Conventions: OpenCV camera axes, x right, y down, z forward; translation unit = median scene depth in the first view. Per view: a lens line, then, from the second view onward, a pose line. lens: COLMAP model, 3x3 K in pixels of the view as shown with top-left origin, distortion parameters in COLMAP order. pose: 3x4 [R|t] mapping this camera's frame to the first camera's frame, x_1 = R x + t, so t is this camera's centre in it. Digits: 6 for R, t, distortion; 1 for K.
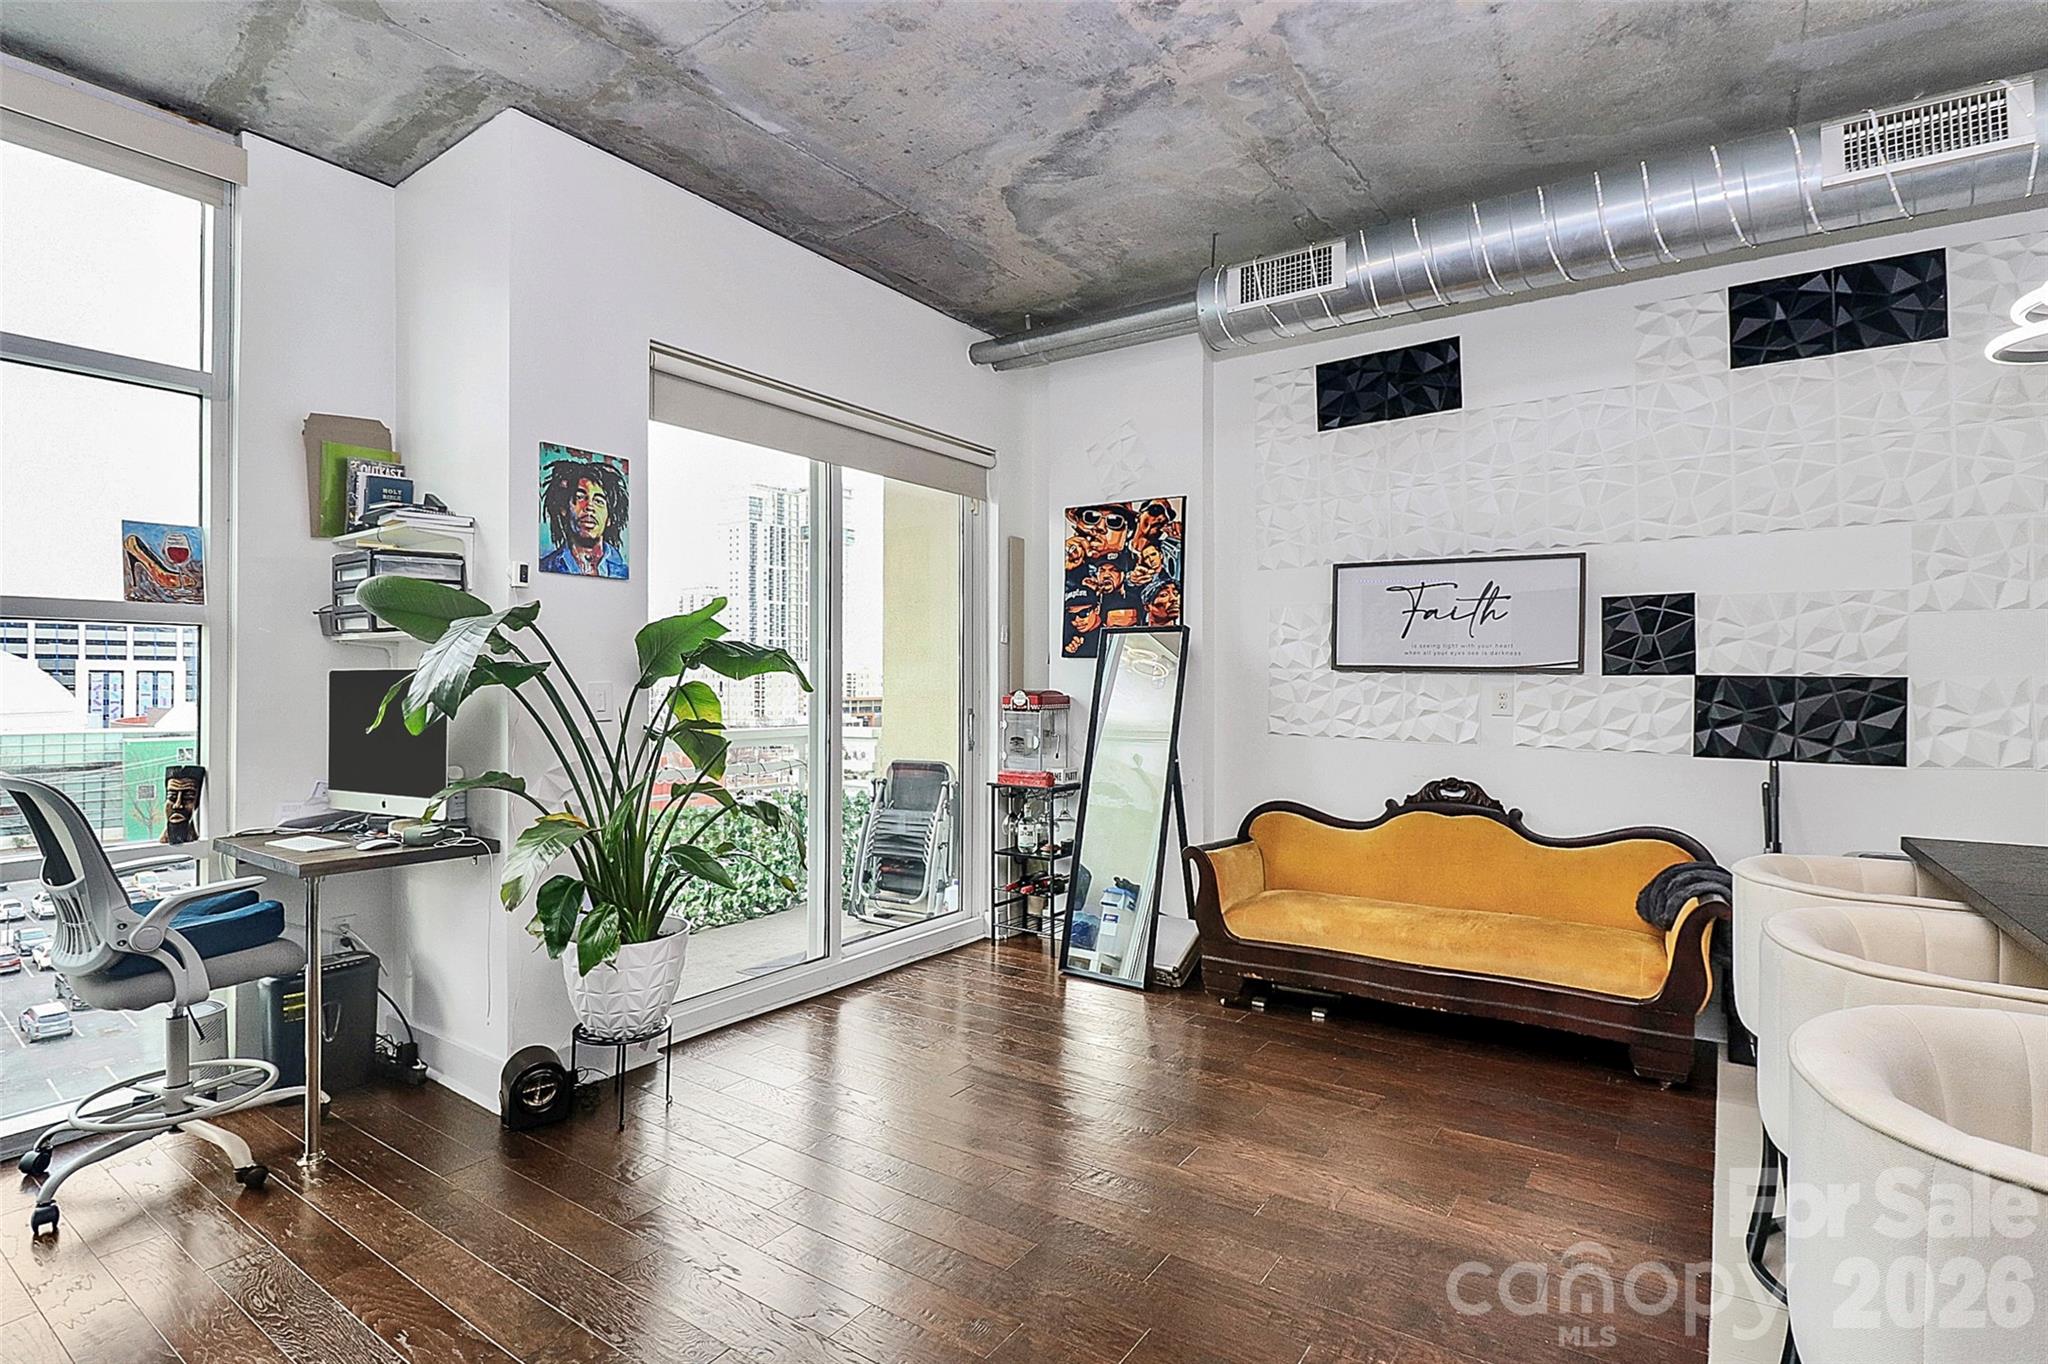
lens RADIAL K [[1002.1, 0, 1025.4], [0, 1002.1, 673.4], [0, 0, 1]] dist [-0.002792, -0.000896]
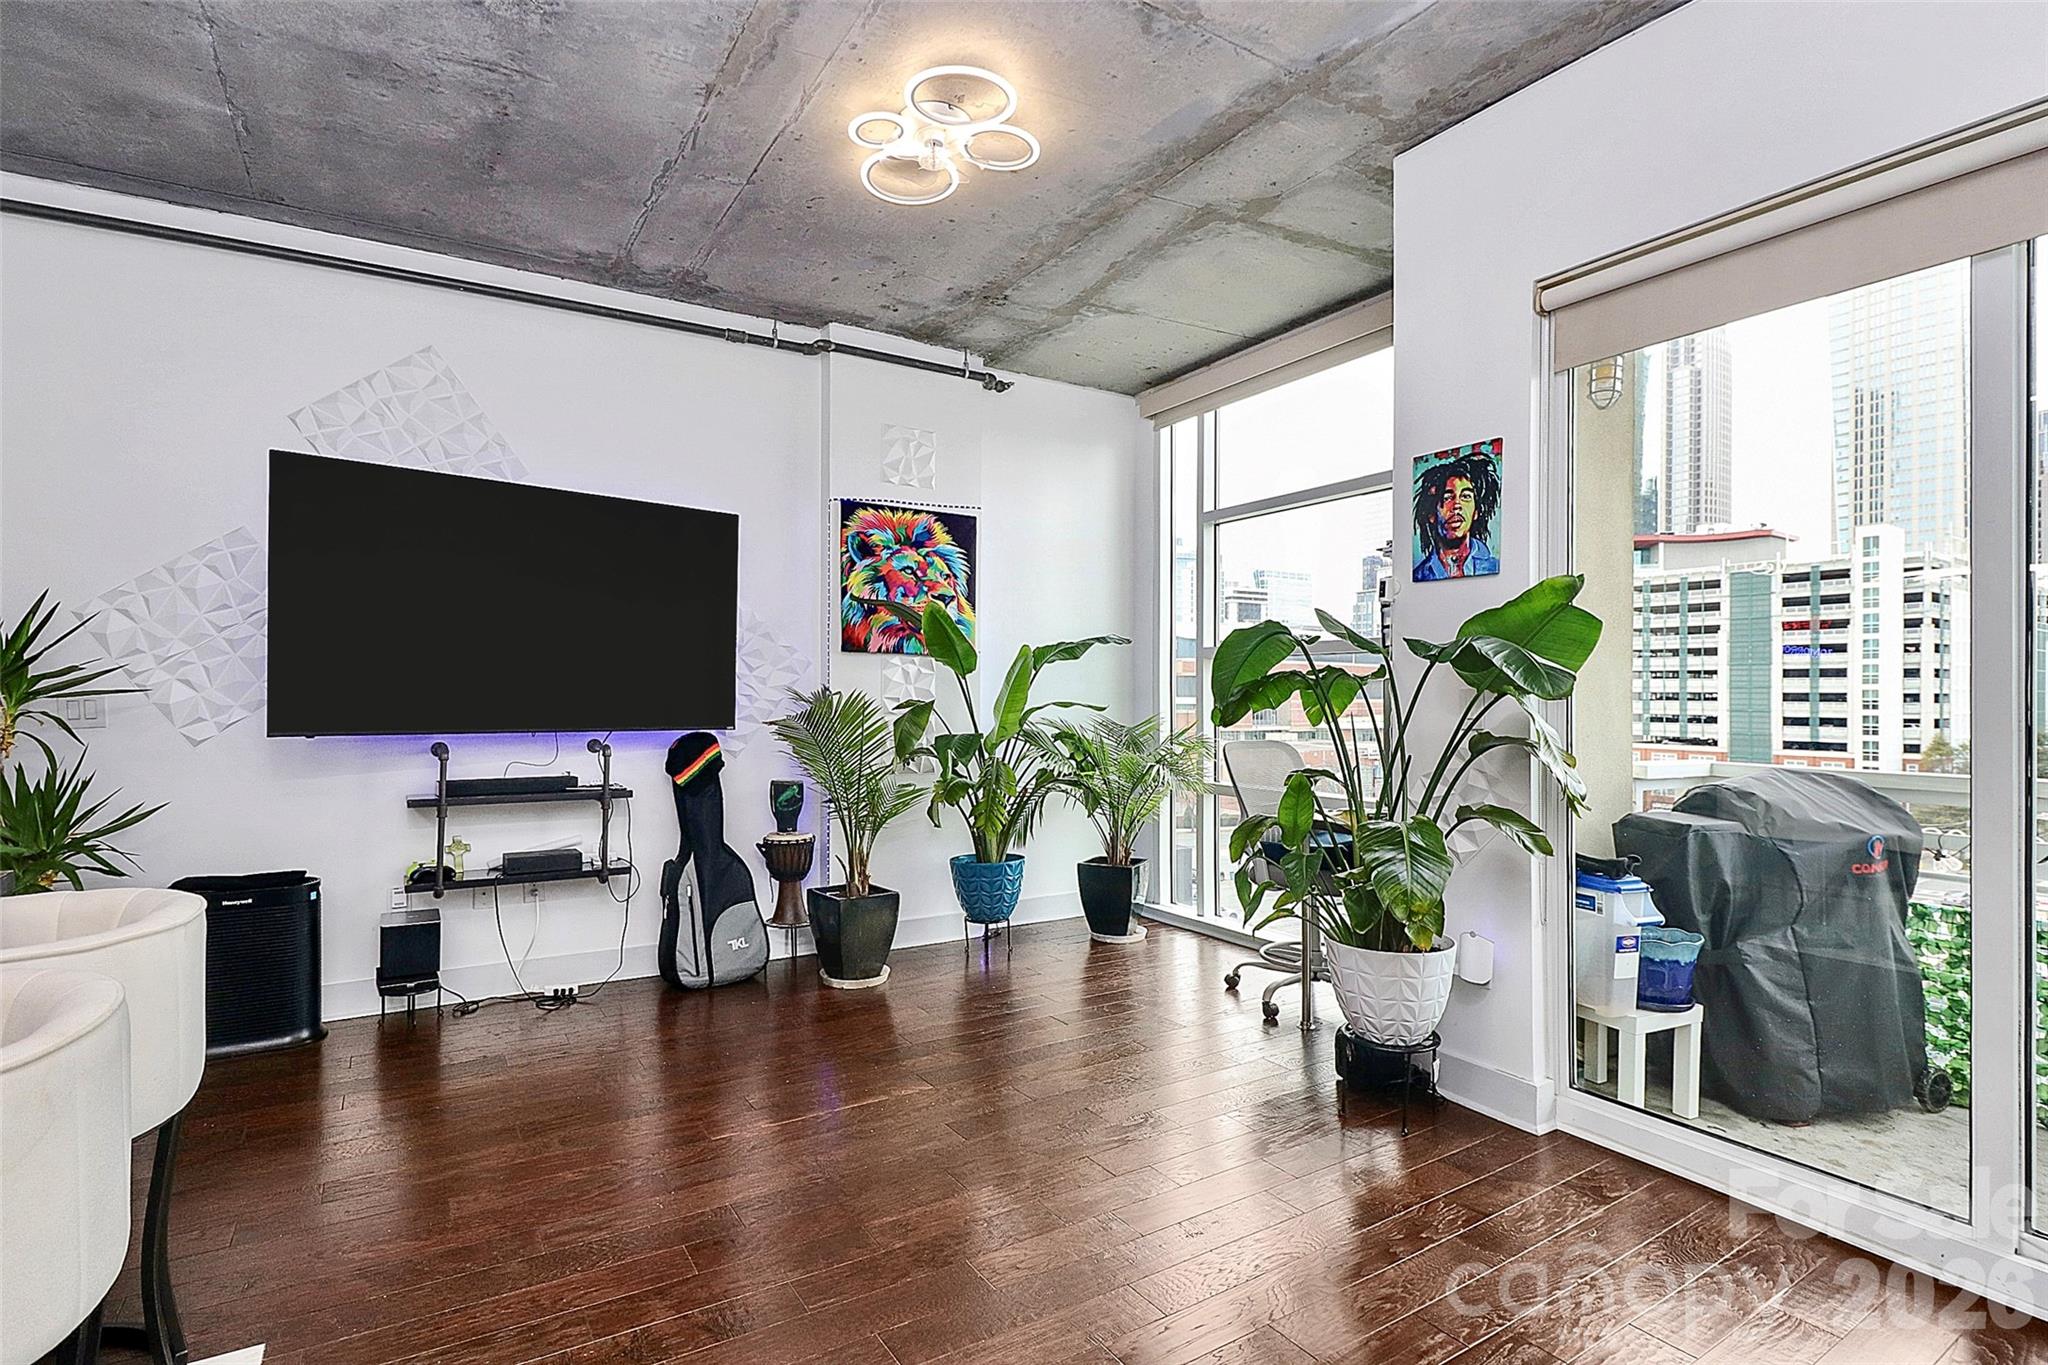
lens RADIAL K [[982.0, 0, 1031.1], [0, 982.0, 704.3], [0, 0, 1]] dist [0.000525, -0.000277]
pose [[-0.357730, 0.006653, -0.933801, 0.592752], [0.008750, 0.999955, 0.003772, 0.016926], [0.933784, -0.006821, -0.357772, 0.961680]]
